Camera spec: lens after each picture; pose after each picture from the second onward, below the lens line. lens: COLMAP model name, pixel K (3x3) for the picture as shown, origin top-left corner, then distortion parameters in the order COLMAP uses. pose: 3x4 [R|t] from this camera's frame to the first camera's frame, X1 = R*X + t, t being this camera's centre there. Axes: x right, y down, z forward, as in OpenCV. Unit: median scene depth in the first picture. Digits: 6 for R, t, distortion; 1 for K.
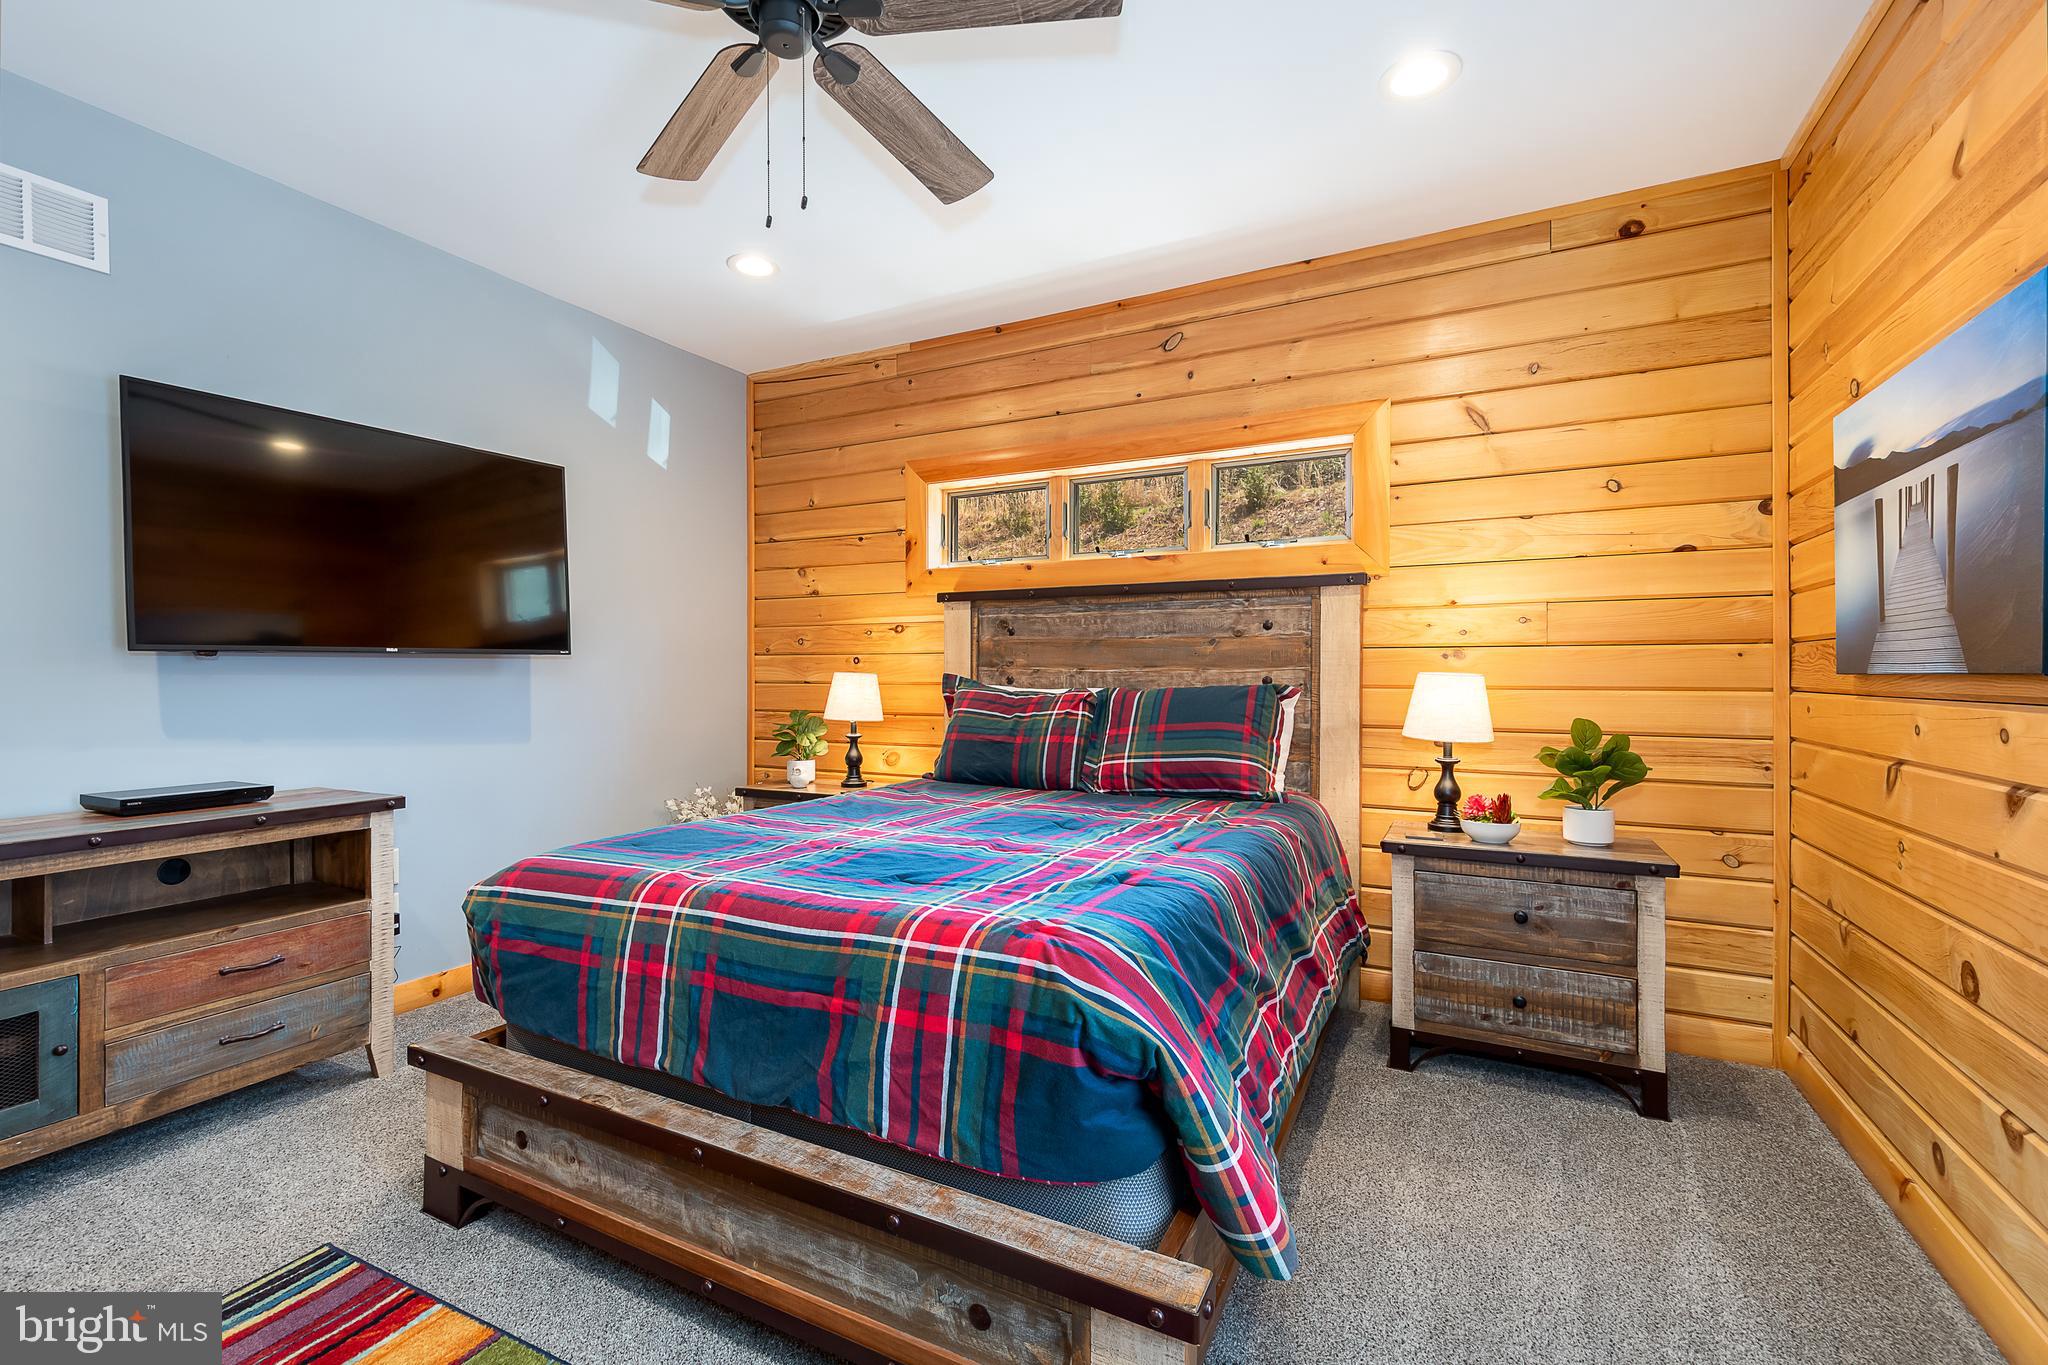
lens RADIAL K [[932.7, 0, 1010.1], [0, 932.7, 661.4], [0, 0, 1]] dist [0.028126, -0.016612]
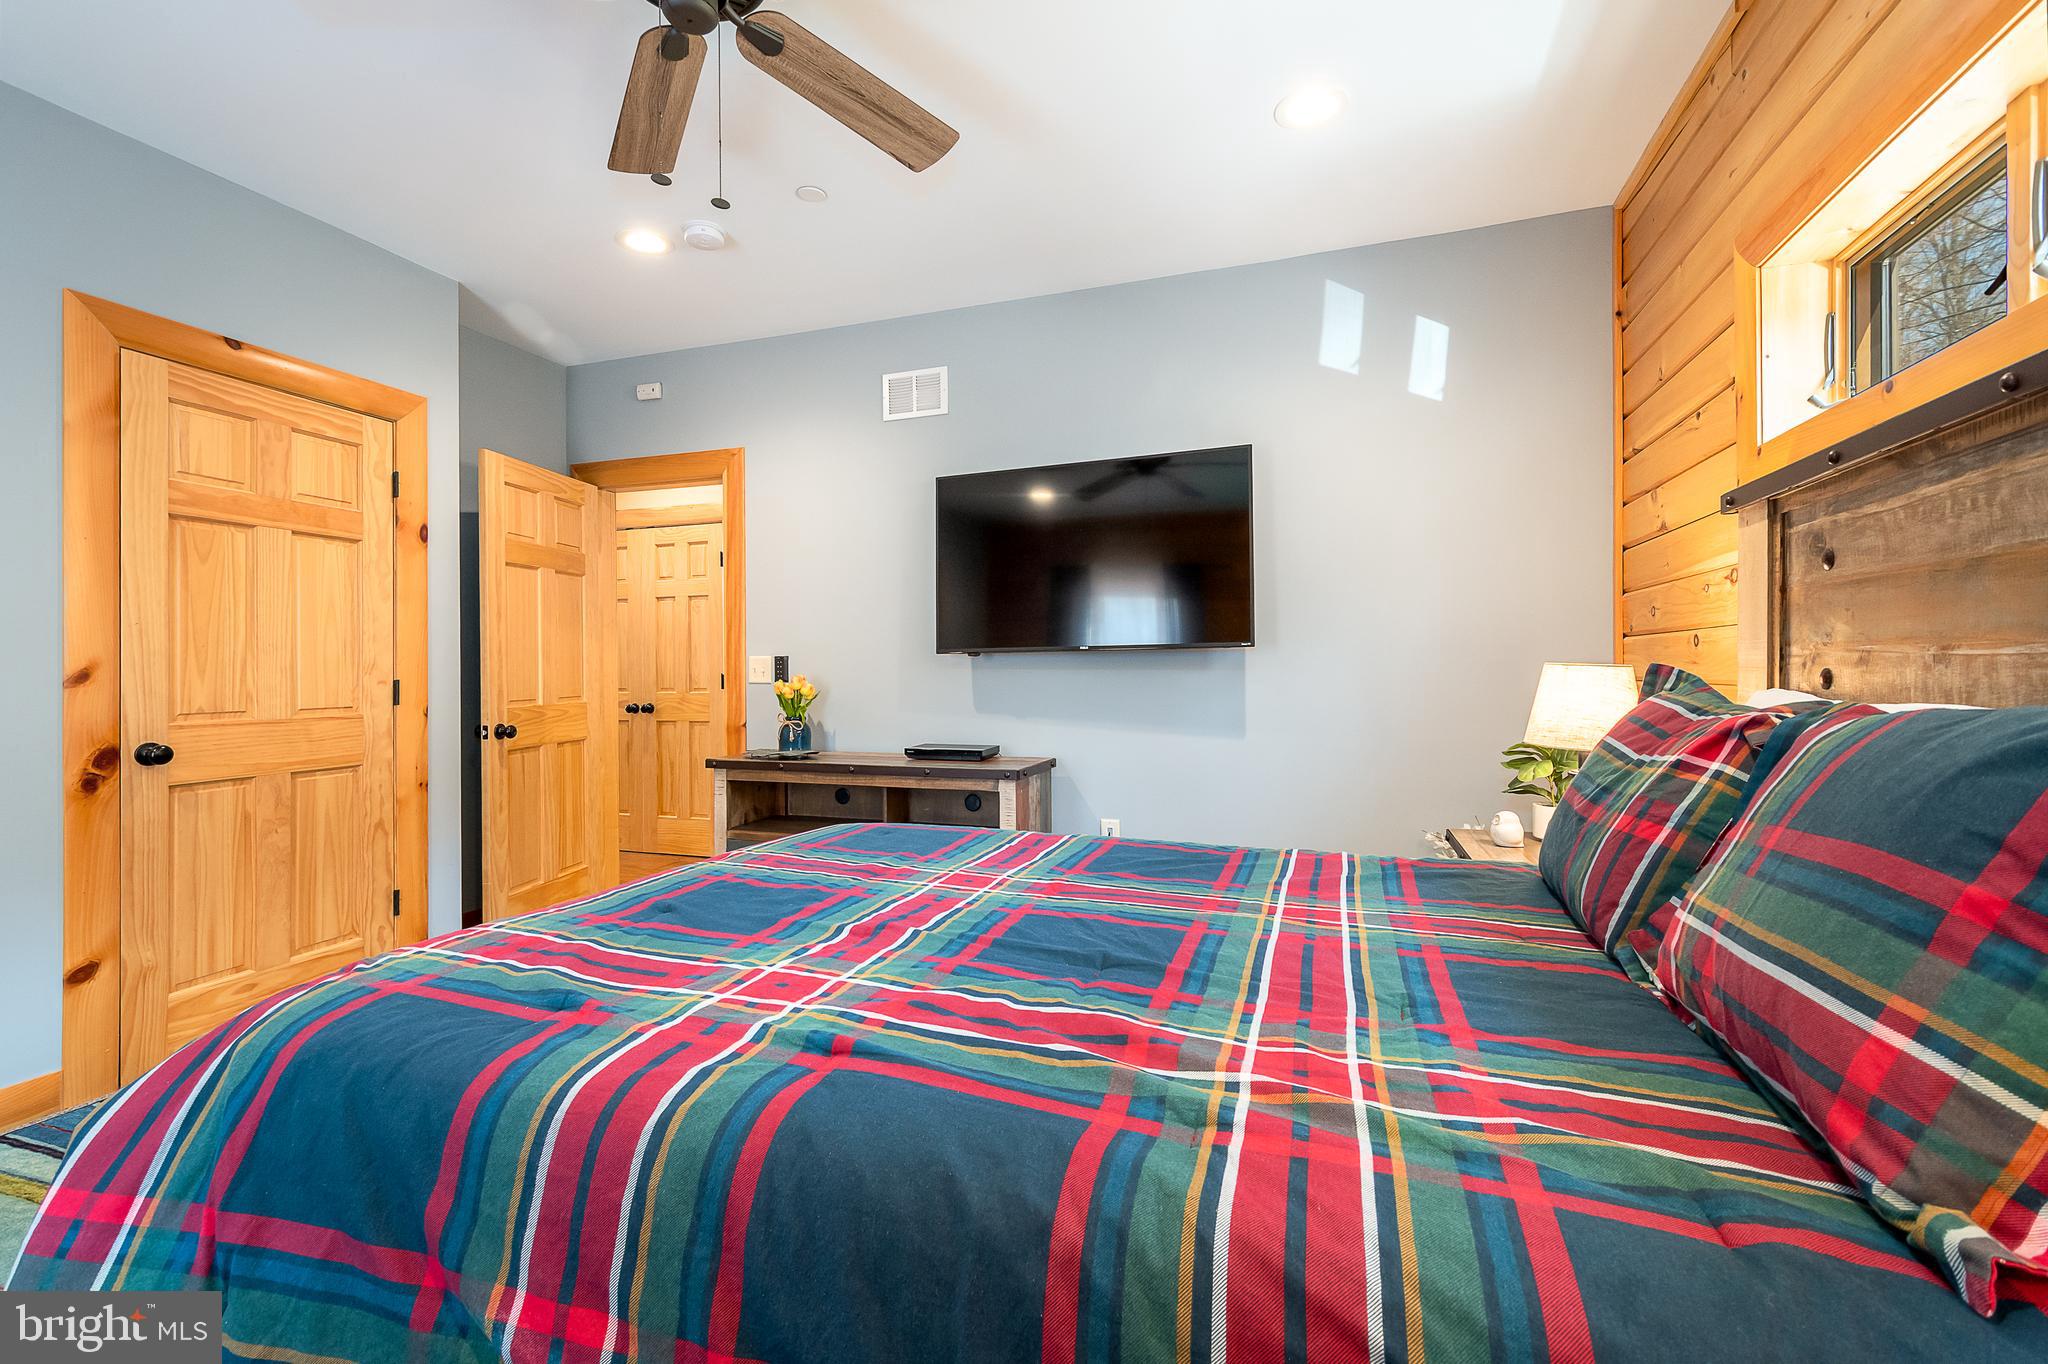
lens RADIAL K [[932.7, 0, 1010.1], [0, 932.7, 660.9], [0, 0, 1]] dist [0.028126, -0.016612]
pose [[0.120314, -0.012713, -0.992655, 0.462819], [0.021973, 0.999707, -0.010141, 0.012906], [0.992493, -0.020591, 0.120558, 0.712878]]
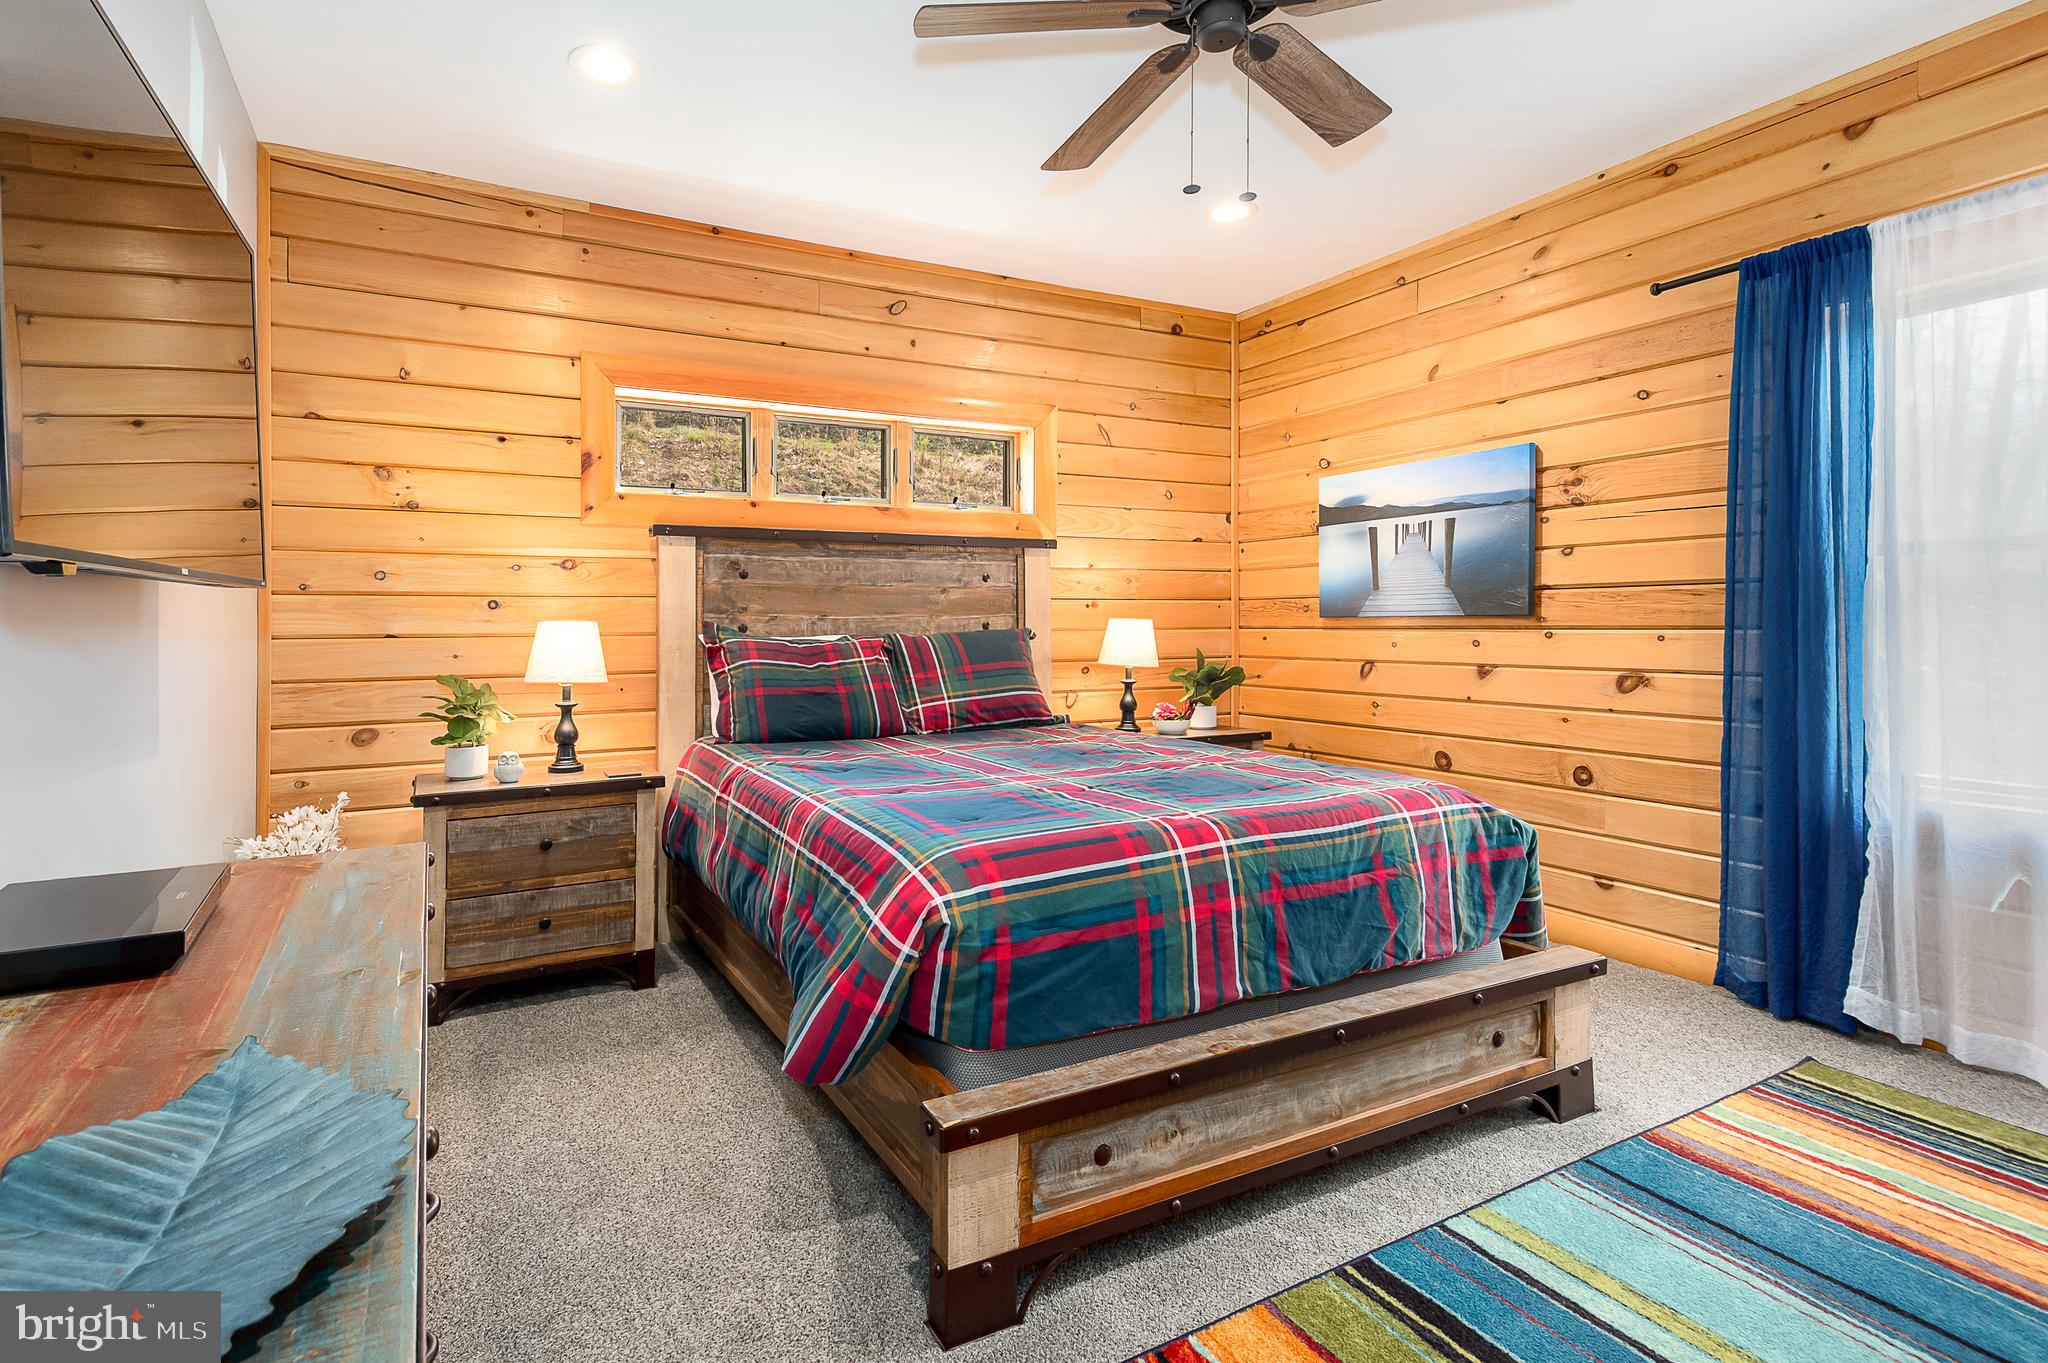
lens RADIAL K [[943.1, 0, 1022.9], [0, 943.1, 607.9], [0, 0, 1]] dist [0.013158, -0.000305]
pose [[0.566481, 0.007780, 0.824038, -0.728506], [-0.002692, 0.999968, -0.007590, 0.008039], [-0.824070, 0.002081, 0.566484, 0.323982]]
